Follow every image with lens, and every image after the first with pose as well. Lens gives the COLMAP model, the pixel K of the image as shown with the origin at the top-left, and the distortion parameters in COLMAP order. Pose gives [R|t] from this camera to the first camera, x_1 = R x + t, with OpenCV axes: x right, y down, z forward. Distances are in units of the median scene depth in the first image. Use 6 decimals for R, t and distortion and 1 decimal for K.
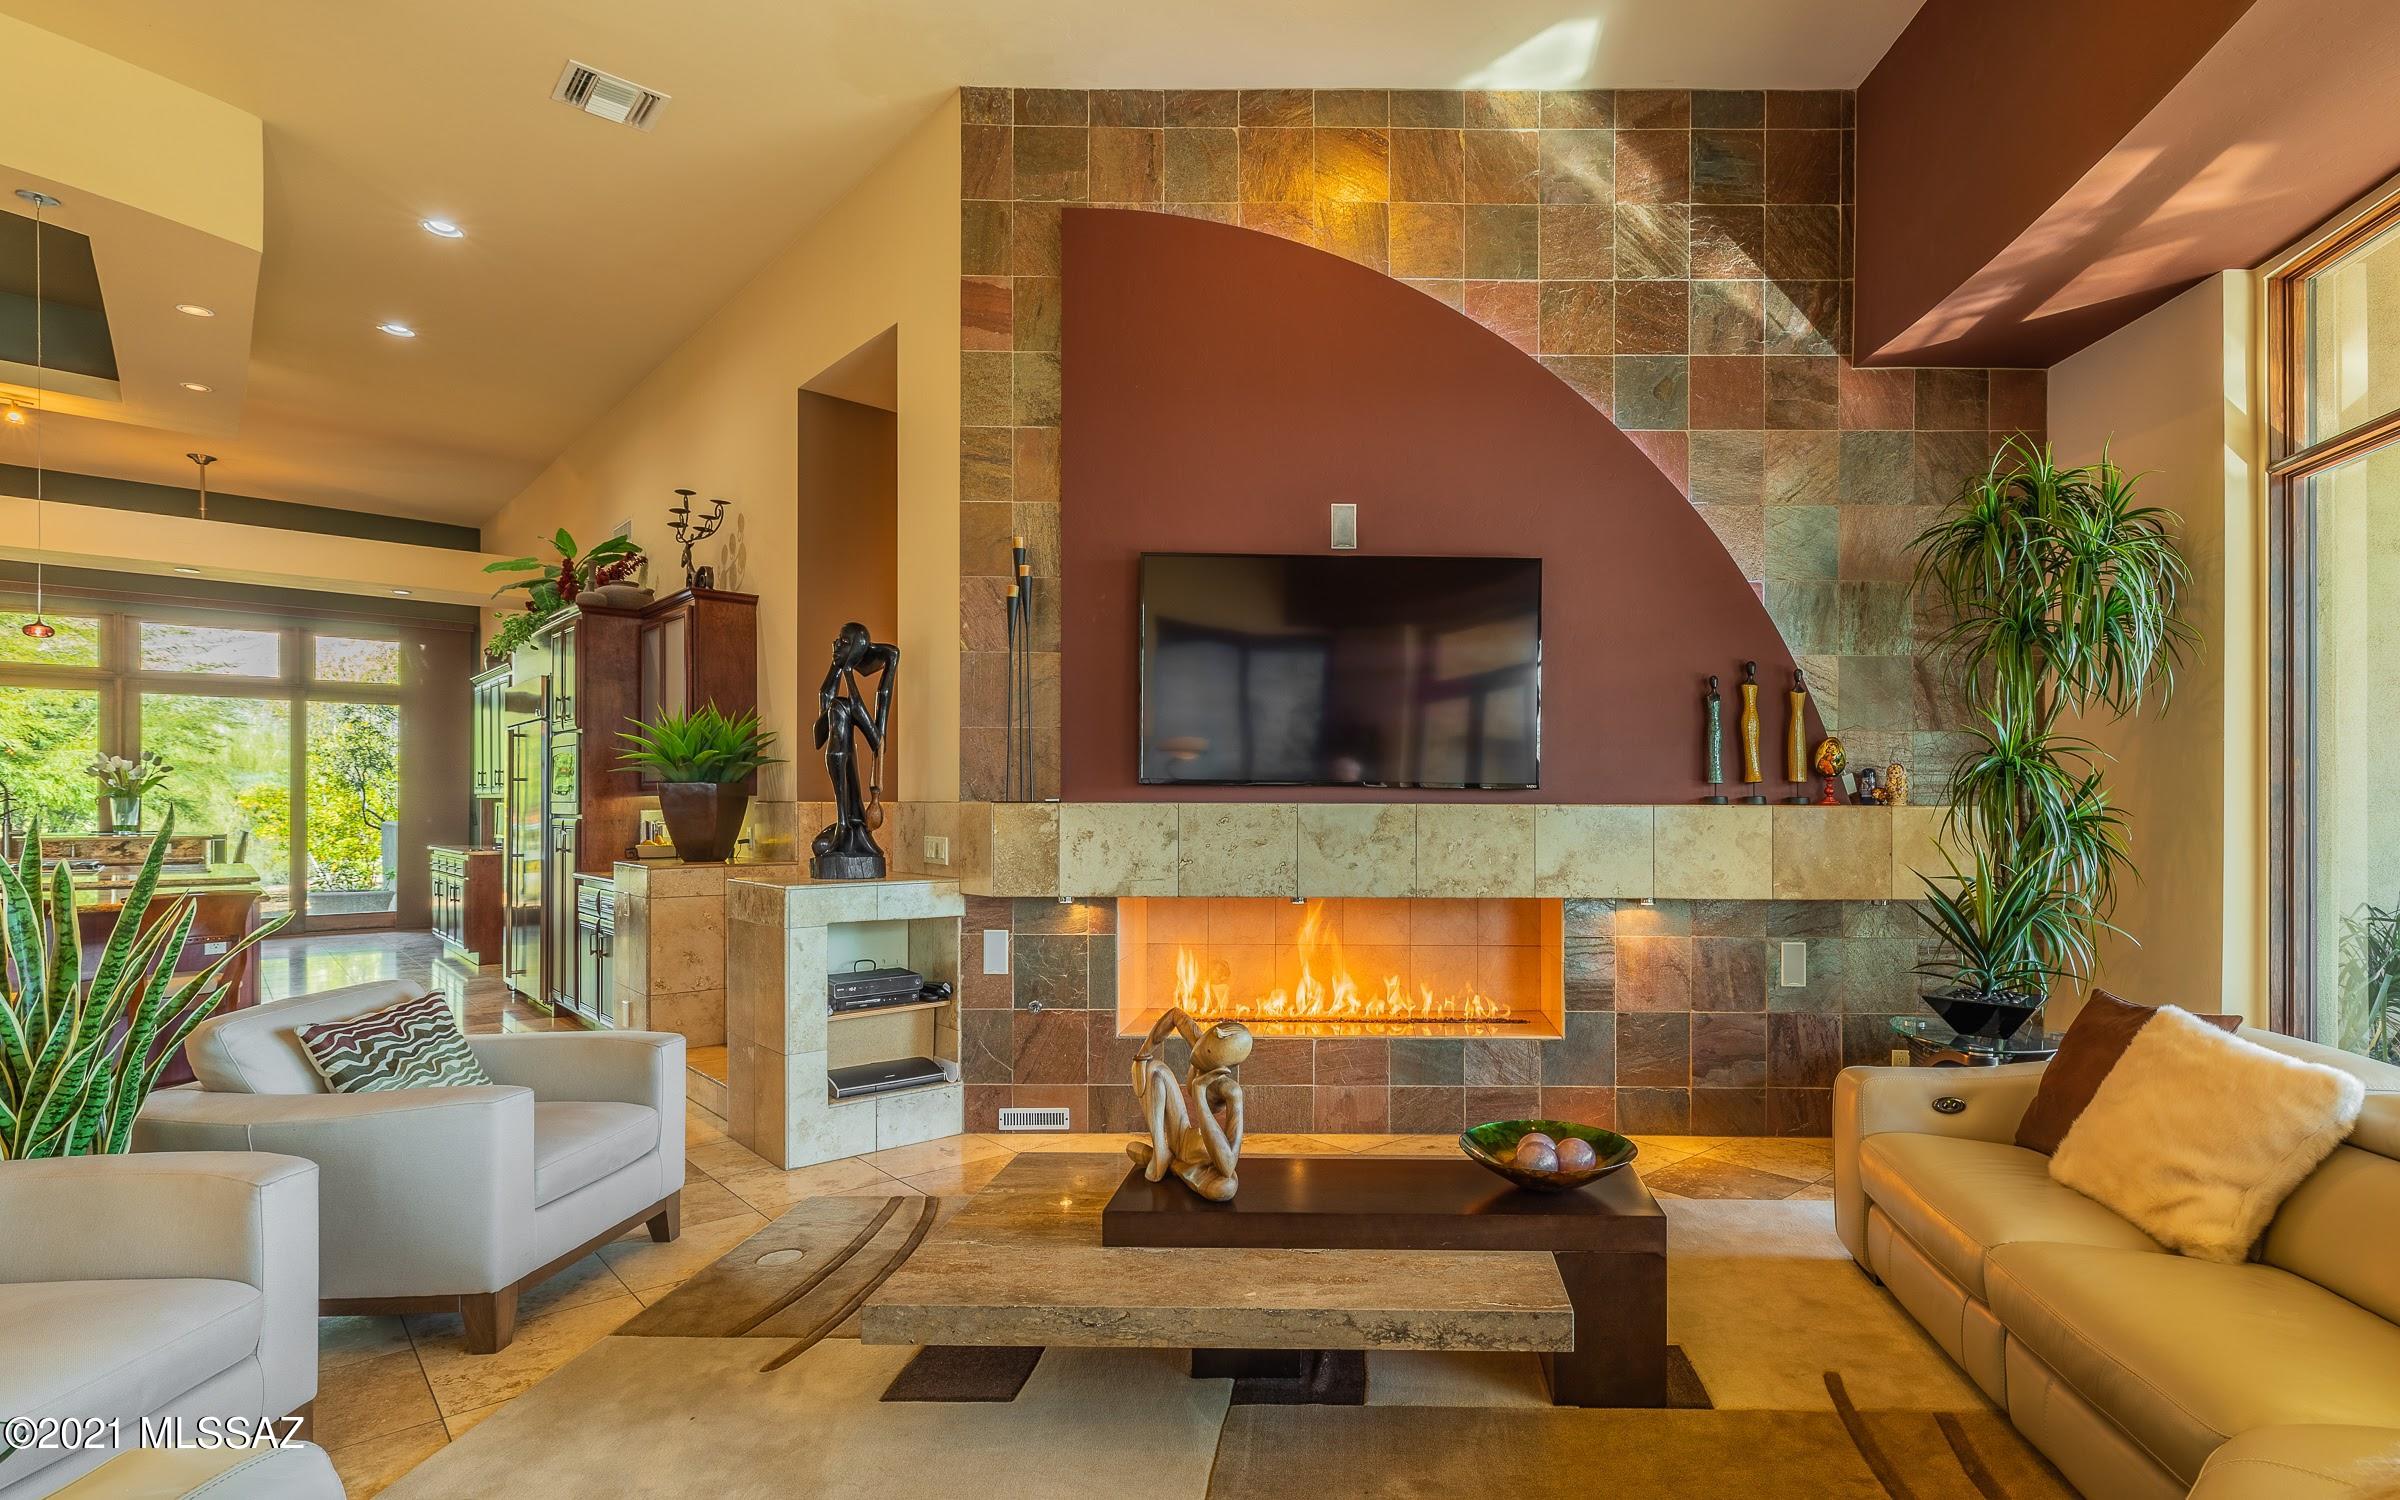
lens RADIAL K [[1102.7, 0, 1246.7], [0, 1102.7, 795.4], [0, 0, 1]] dist [0.004529, -0.000216]
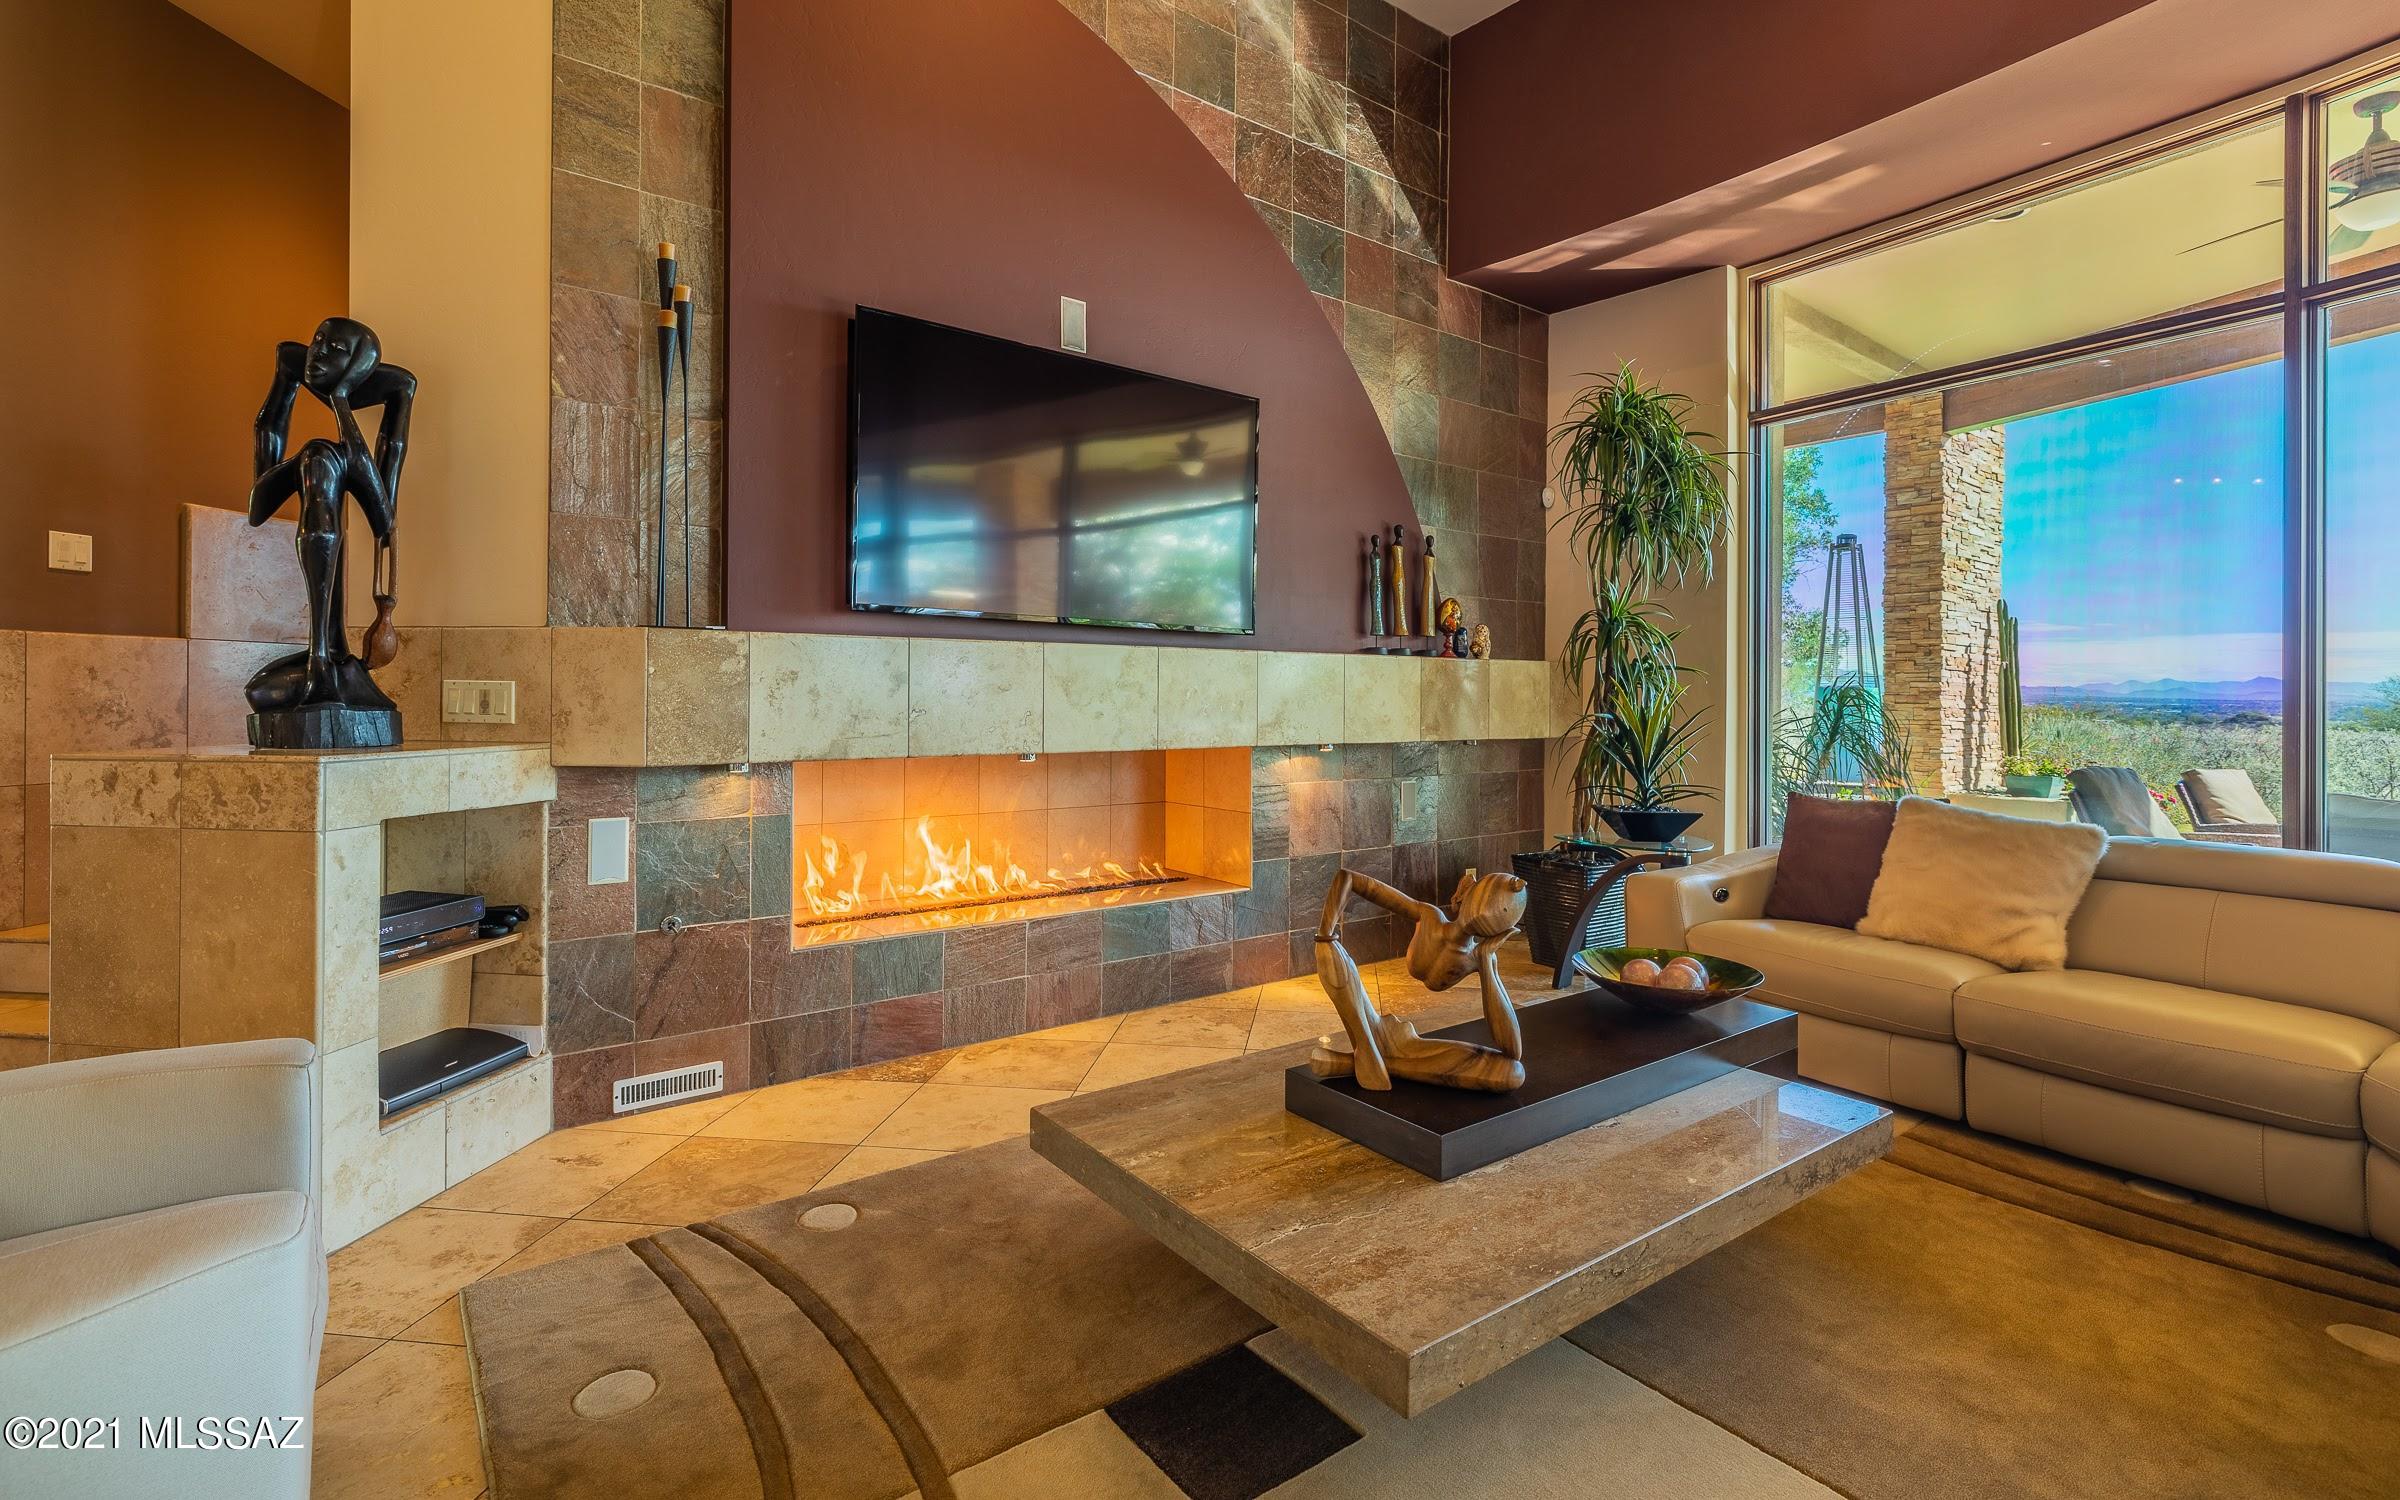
lens RADIAL K [[1102.7, 0, 1233.2], [0, 1102.7, 675.8], [0, 0, 1]] dist [0.004529, -0.000216]
pose [[0.795980, 0.010258, 0.605236, -0.333727], [-0.011825, 0.999929, -0.001397, 0.031389], [-0.605207, -0.006045, 0.796045, 0.232115]]
